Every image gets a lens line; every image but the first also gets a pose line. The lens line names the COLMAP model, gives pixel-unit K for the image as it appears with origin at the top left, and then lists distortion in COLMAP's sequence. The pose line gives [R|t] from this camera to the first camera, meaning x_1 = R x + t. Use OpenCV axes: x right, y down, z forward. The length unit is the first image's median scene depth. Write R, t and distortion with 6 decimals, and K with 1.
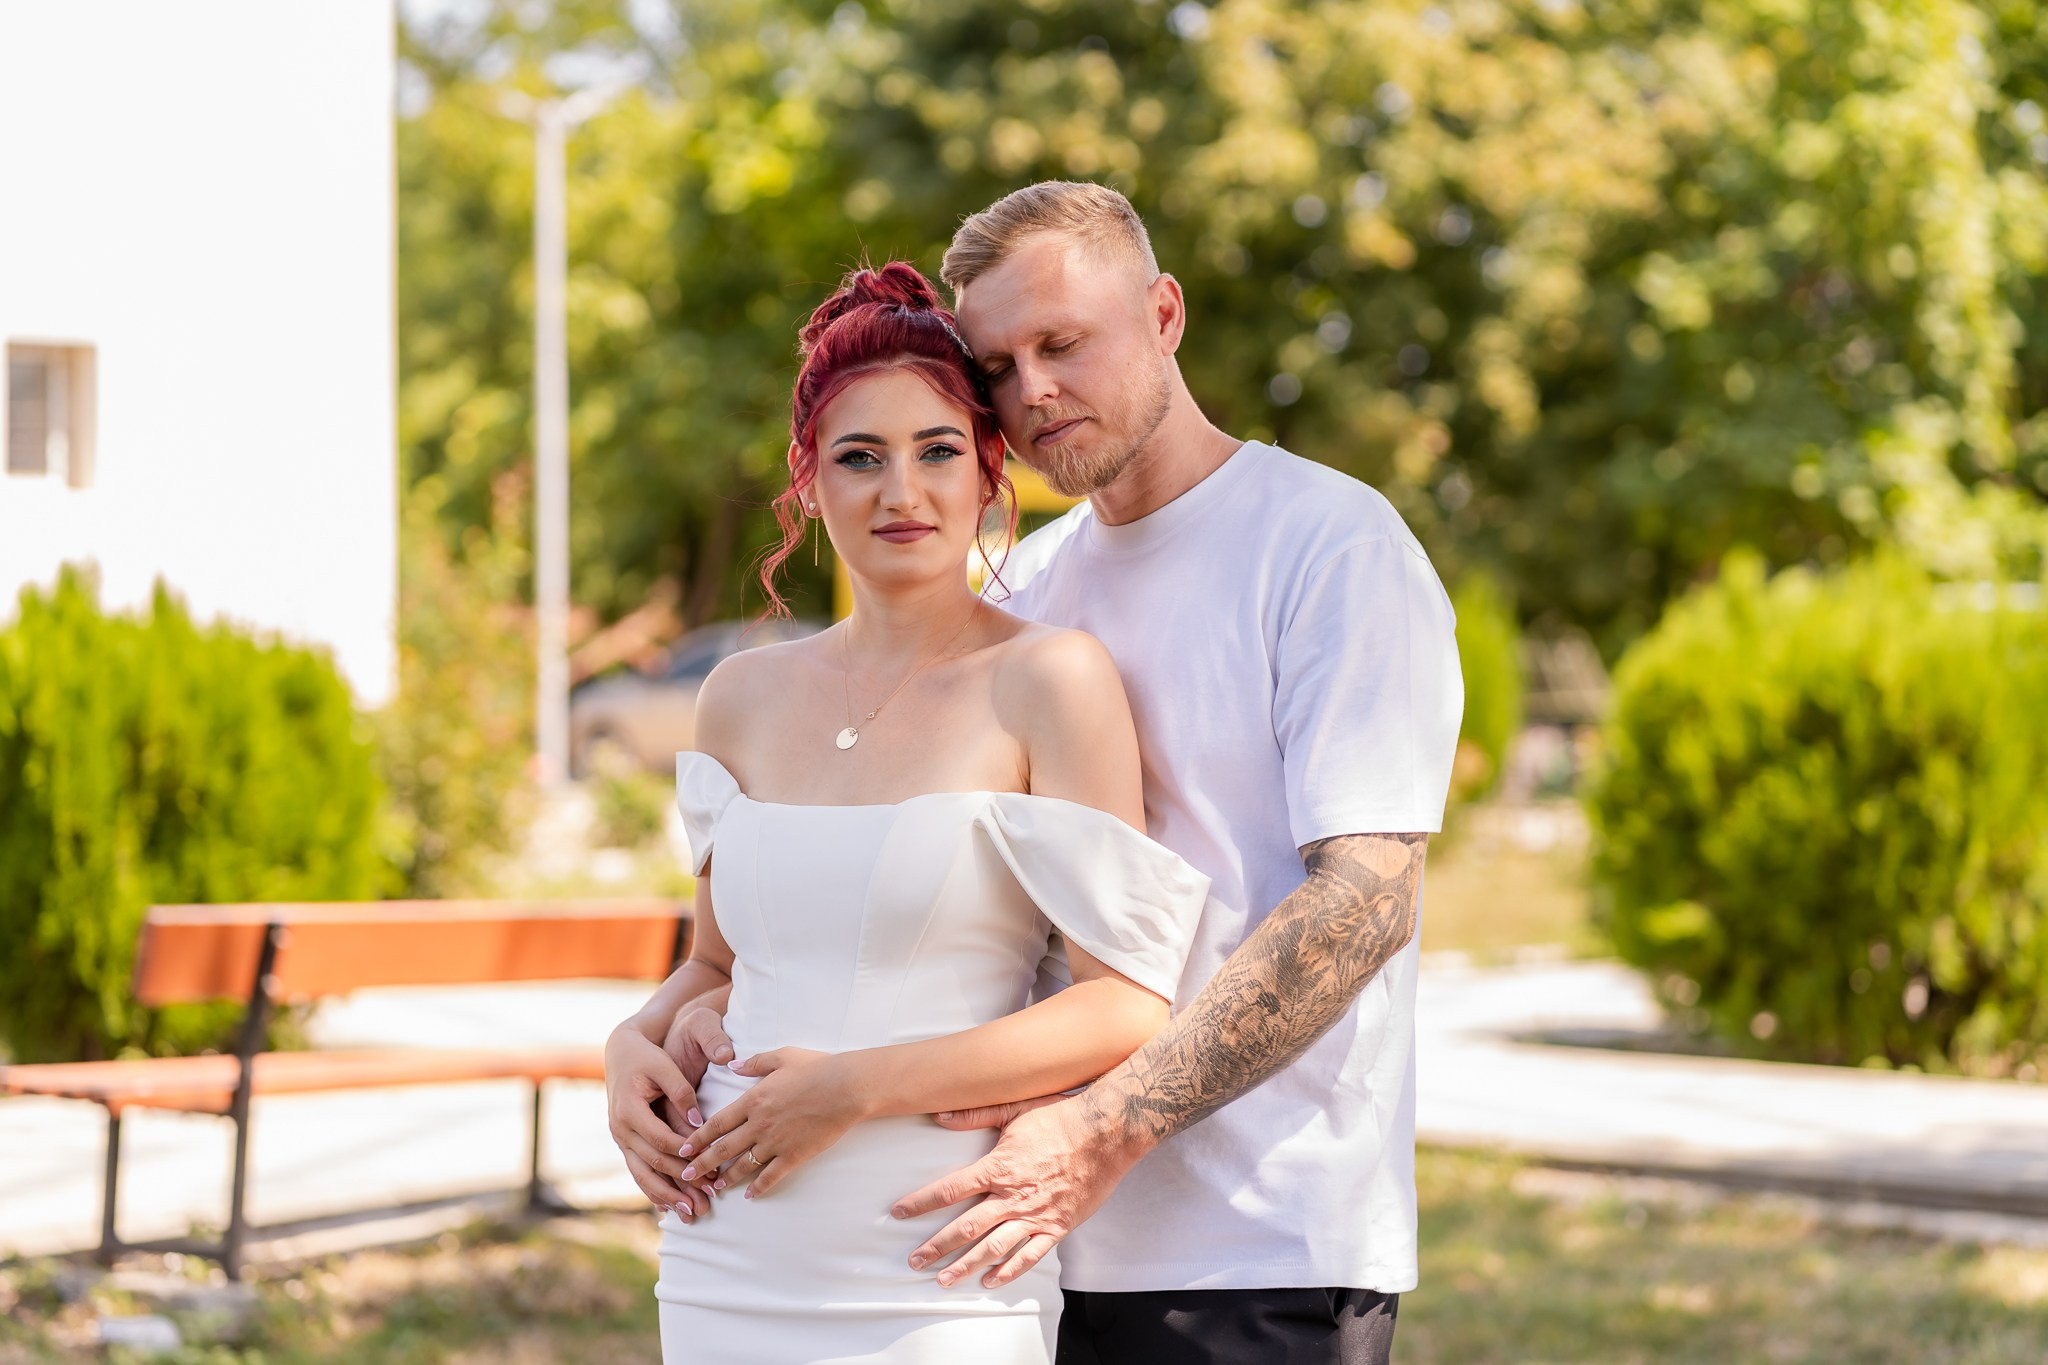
lens RADIAL K [[5934.1, 0, 1024.0], [0, 5934.1, 682.5], [0, 0, 1]] dist [0.157168, 0.819444]
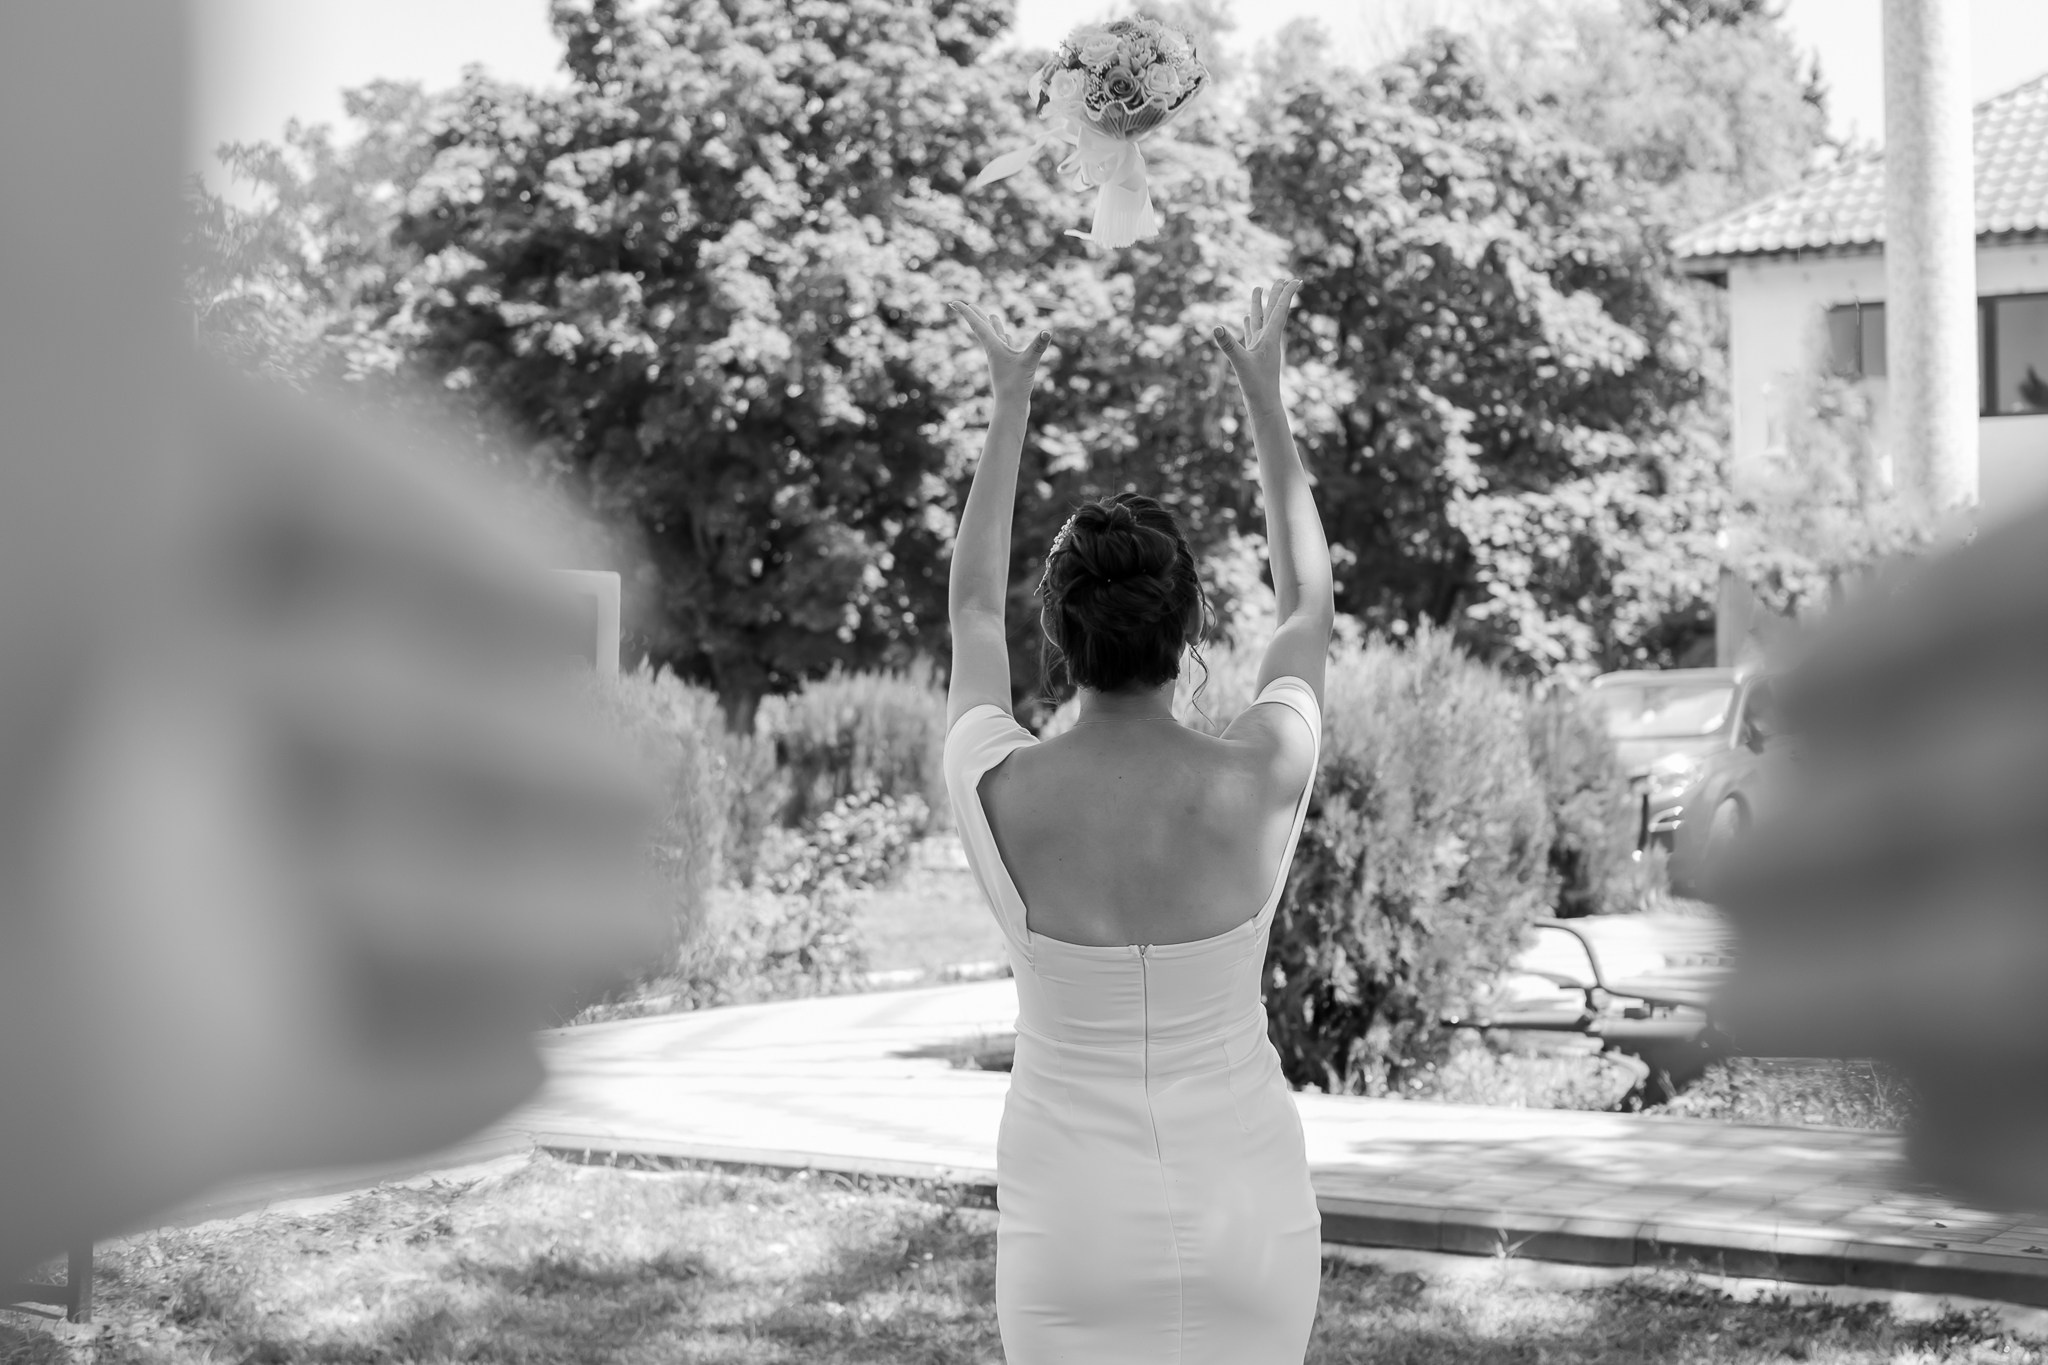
lens RADIAL K [[3397.4, 0, 1024.0], [0, 3397.4, 682.5], [0, 0, 1]] dist [0.258910, -6.215270]
pose [[0.994347, -0.003424, 0.106126, 0.020295], [0.005651, 0.999770, -0.020691, 0.002629], [-0.106030, 0.021174, 0.994137, 0.259612]]
